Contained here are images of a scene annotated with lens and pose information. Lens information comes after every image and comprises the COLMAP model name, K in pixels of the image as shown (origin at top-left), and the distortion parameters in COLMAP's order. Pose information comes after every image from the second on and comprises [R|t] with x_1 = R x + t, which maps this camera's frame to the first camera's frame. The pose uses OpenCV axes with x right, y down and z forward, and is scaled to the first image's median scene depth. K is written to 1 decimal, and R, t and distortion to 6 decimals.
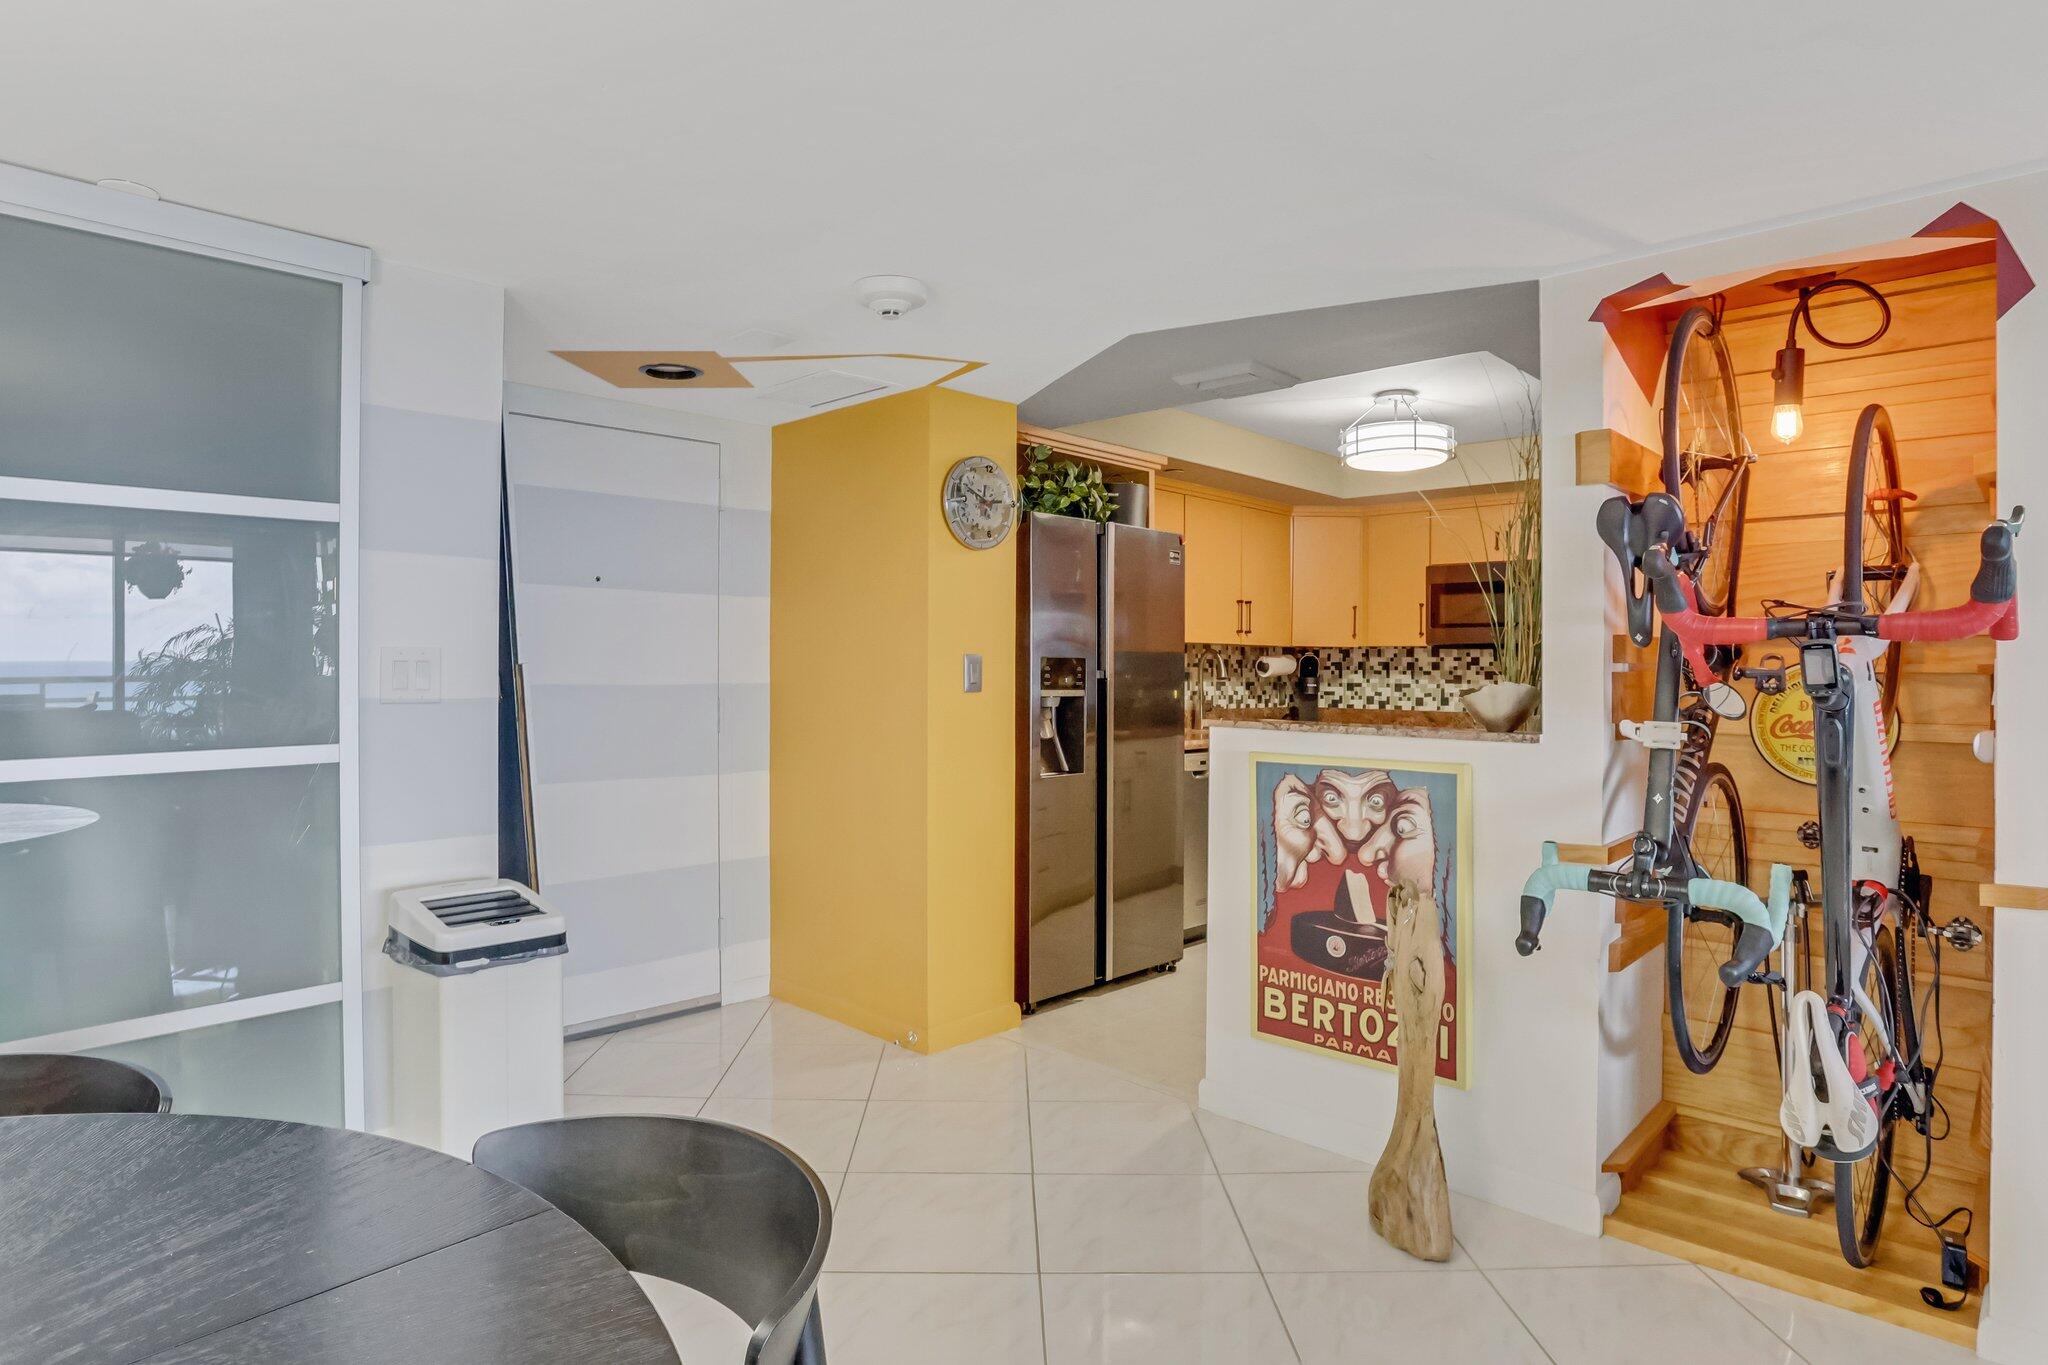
lens RADIAL K [[1050.5, 0, 1001.8], [0, 1050.5, 658.5], [0, 0, 1]] dist [-0.079300, 0.039959]
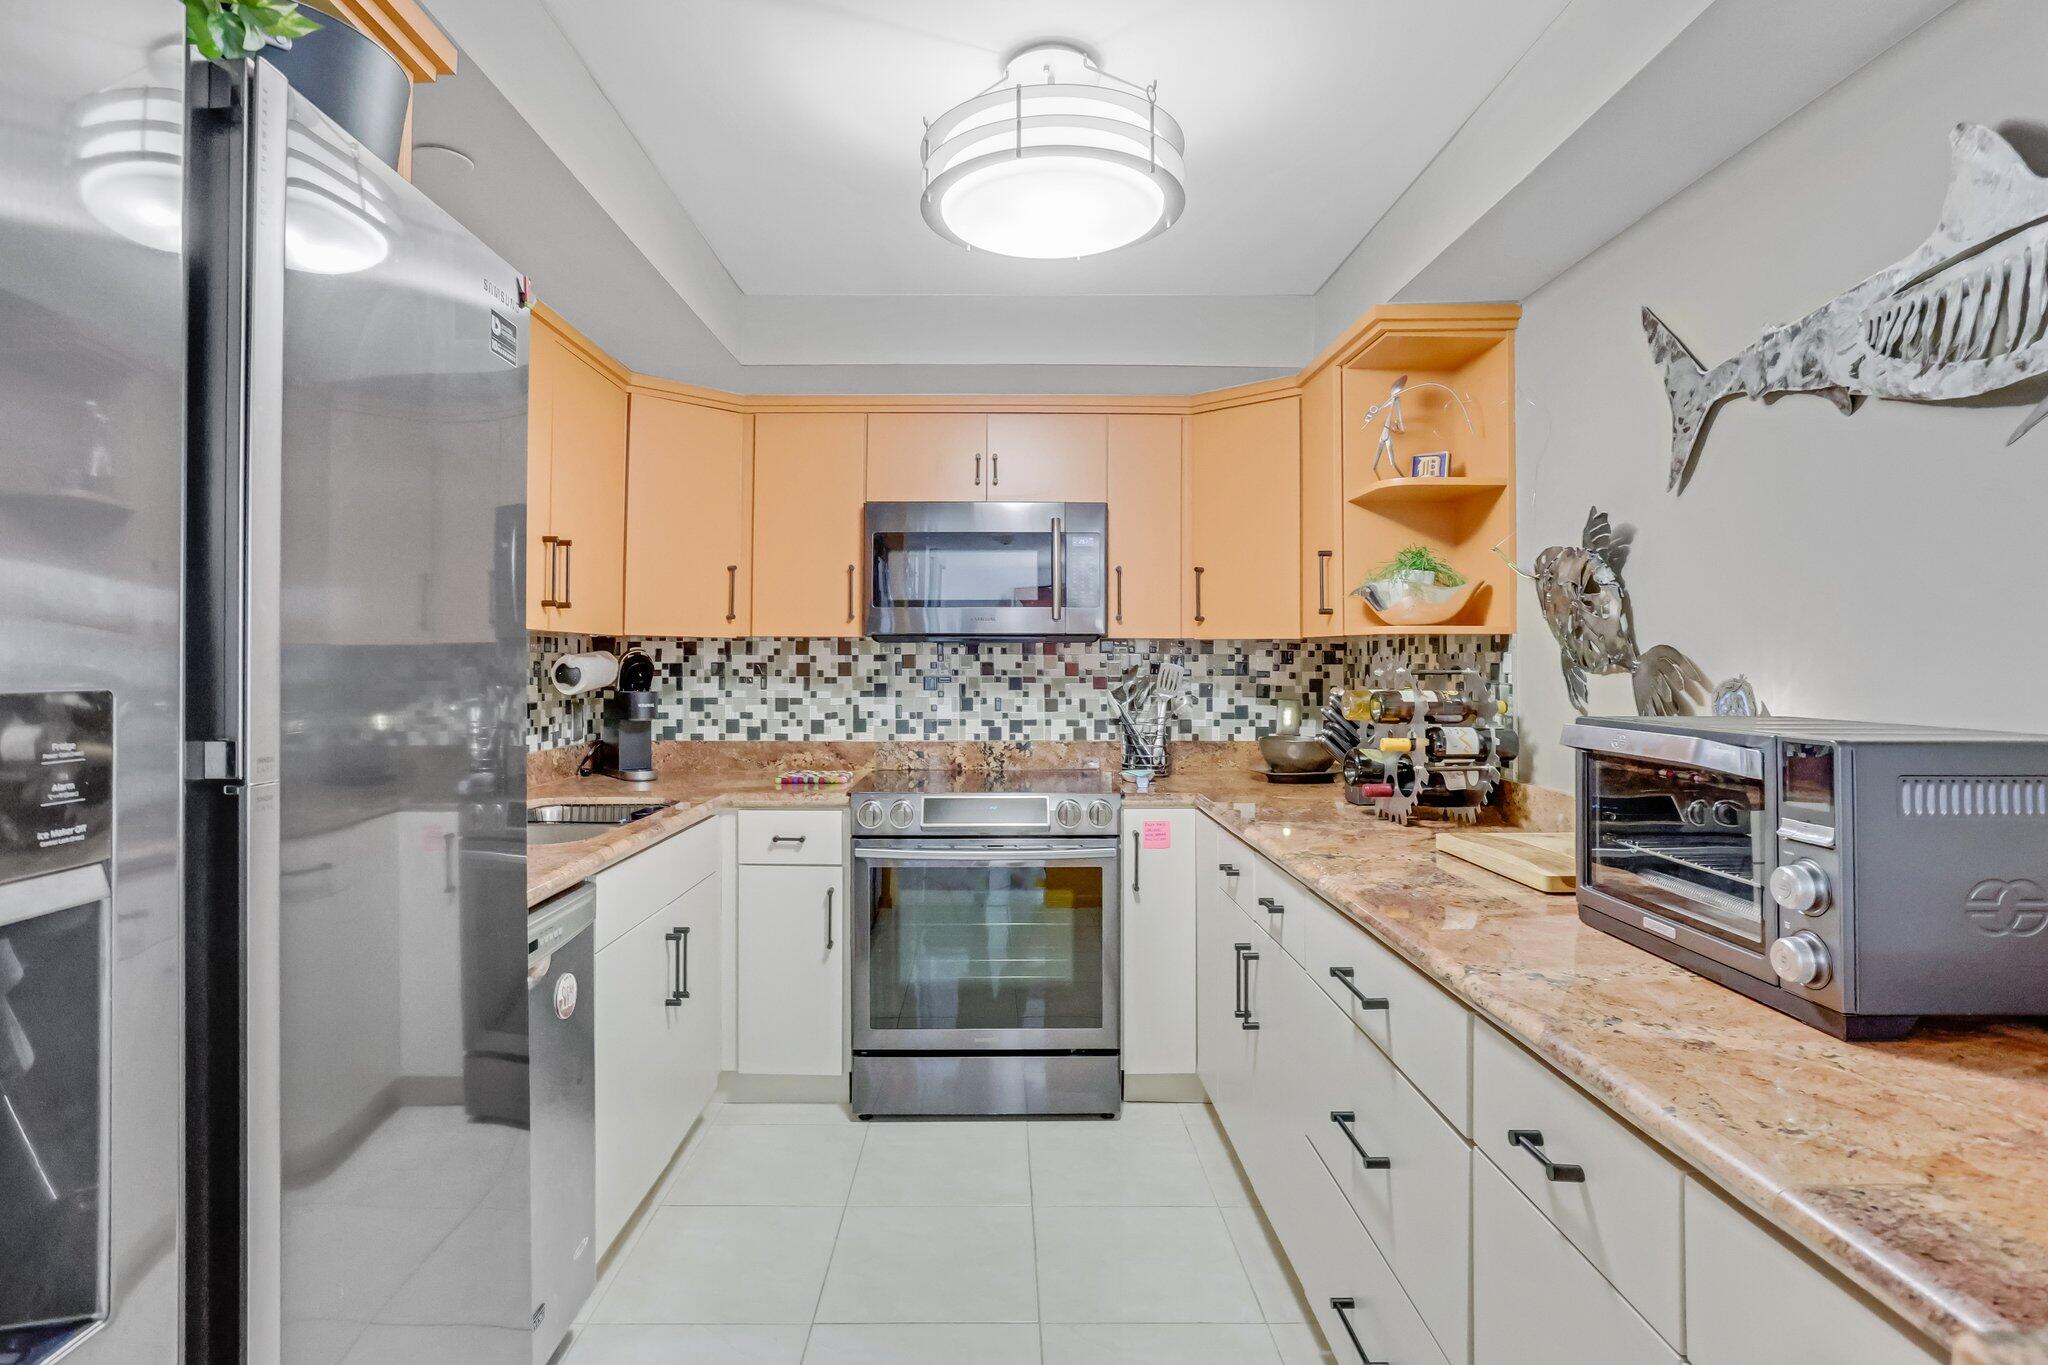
lens RADIAL K [[1050.5, 0, 1001.8], [0, 1050.5, 658.5], [0, 0, 1]] dist [-0.079300, 0.039959]
pose [[0.710101, -0.005661, 0.704077, 0.040873], [-0.000380, 0.999964, 0.008423, -0.004295], [-0.704099, -0.006249, 0.710074, 0.472727]]
